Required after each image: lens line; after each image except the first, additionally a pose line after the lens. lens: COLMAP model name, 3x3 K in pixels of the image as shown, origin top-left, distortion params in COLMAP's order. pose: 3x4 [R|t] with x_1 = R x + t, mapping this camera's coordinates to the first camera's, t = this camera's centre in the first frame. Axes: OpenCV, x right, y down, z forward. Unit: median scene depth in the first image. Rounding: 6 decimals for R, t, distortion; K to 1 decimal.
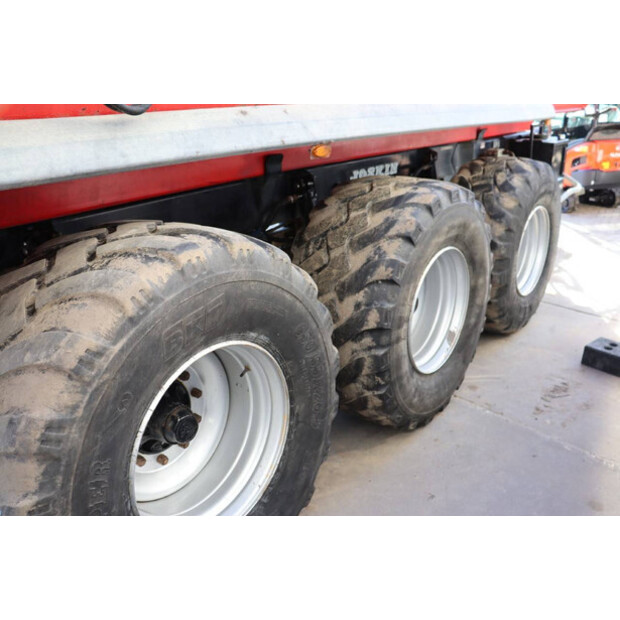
lens RADIAL K [[535.4, 0, 310.2], [0, 535.4, 323.9], [0, 0, 1]] dist [-0.168978, 0.175590]
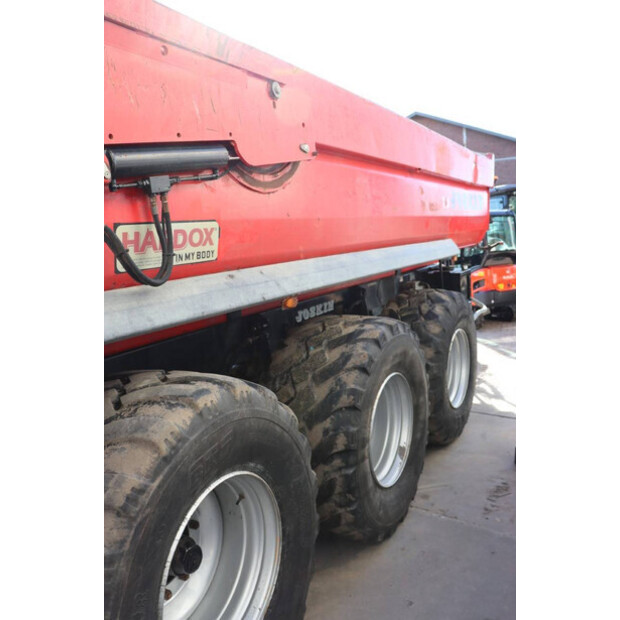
lens RADIAL K [[535.4, 0, 310.2], [0, 535.4, 323.9], [0, 0, 1]] dist [-0.168978, 0.175590]
pose [[0.985192, -0.058262, 0.161250, -0.106717], [0.094734, 0.968870, -0.228729, -0.000866], [-0.142903, 0.240618, 0.960042, -0.123107]]
